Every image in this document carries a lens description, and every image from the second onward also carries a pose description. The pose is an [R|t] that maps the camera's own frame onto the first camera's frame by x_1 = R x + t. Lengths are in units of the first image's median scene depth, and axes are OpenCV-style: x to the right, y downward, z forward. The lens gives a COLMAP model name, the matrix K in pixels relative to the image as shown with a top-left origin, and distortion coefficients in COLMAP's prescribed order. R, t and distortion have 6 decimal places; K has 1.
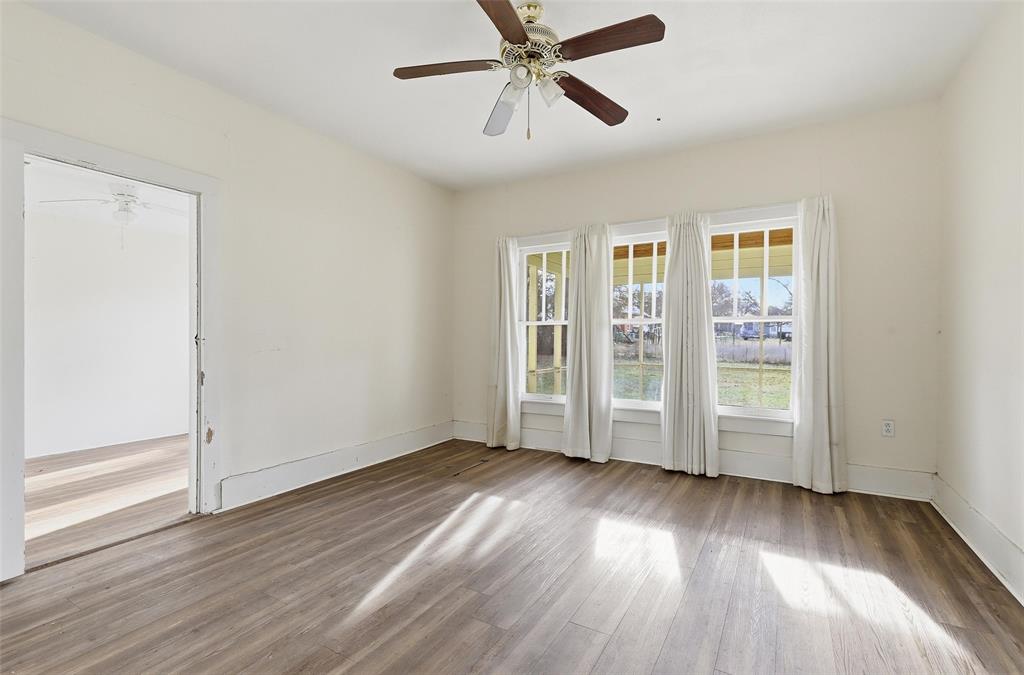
lens RADIAL K [[470.5, 0, 512.0], [0, 470.5, 337.5], [0, 0, 1]] dist [-0.000729, -0.000453]
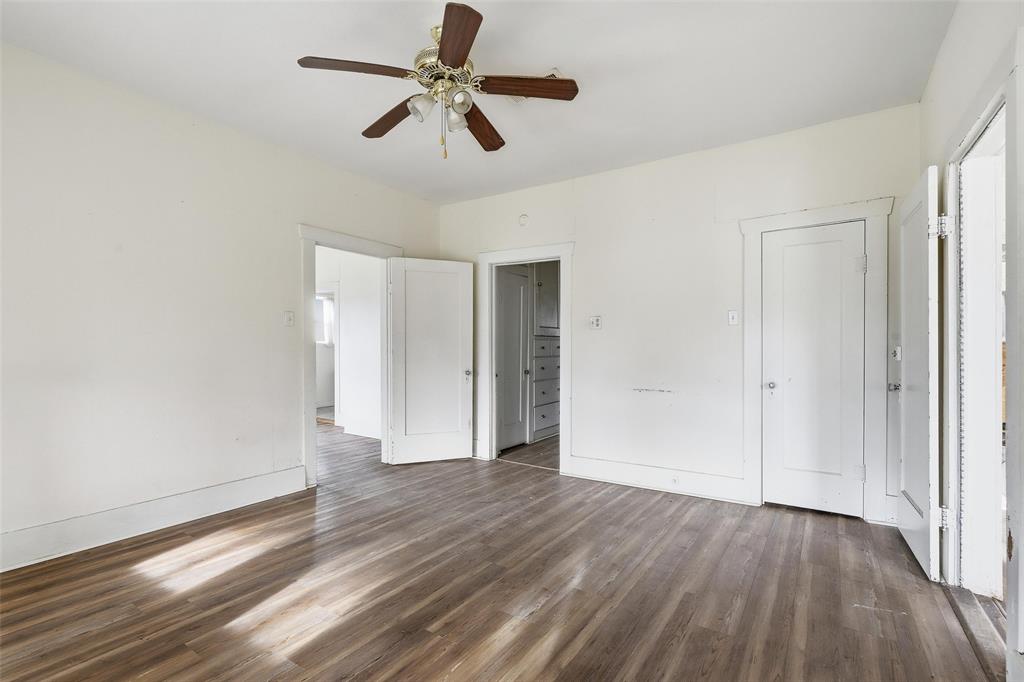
lens RADIAL K [[471.2, 0, 506.3], [0, 471.2, 345.2], [0, 0, 1]] dist [-0.000691, -0.000371]
pose [[-0.997339, 0.000294, 0.072908, -0.112445], [-0.000212, 0.999976, -0.006931, -0.006452], [-0.072908, -0.006928, -0.997315, 1.326229]]
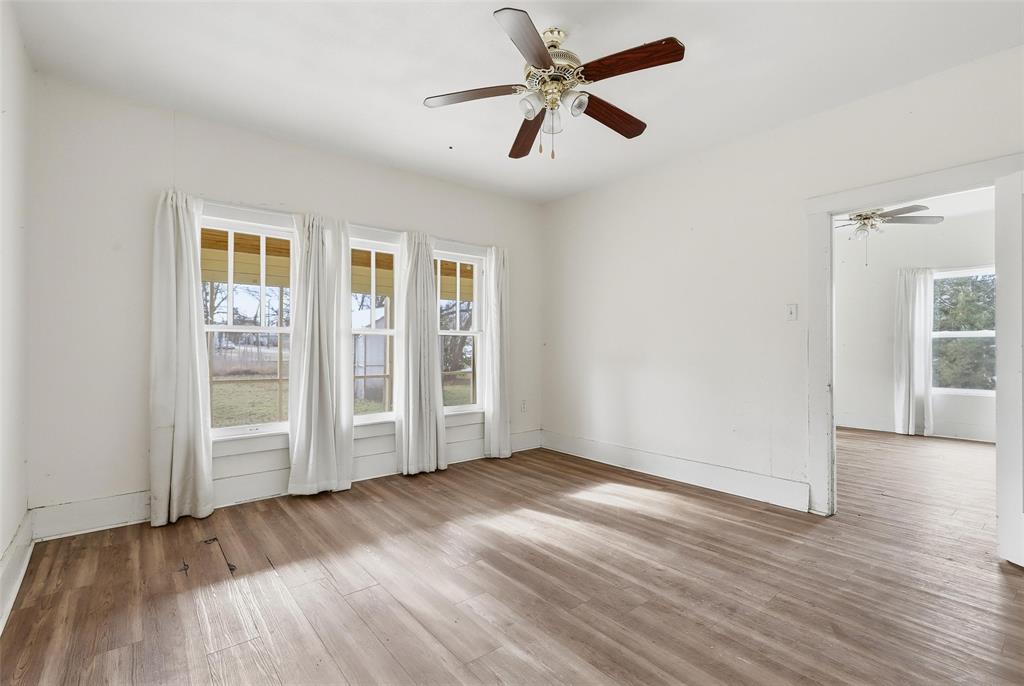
lens RADIAL K [[468.7, 0, 516.6], [0, 468.7, 346.8], [0, 0, 1]] dist [0.000858, -0.000502]
pose [[0.343852, -0.001766, 0.939022, -0.637785], [-0.000602, 0.999998, 0.002101, -0.006052], [-0.939024, -0.001287, 0.343850, 0.474731]]
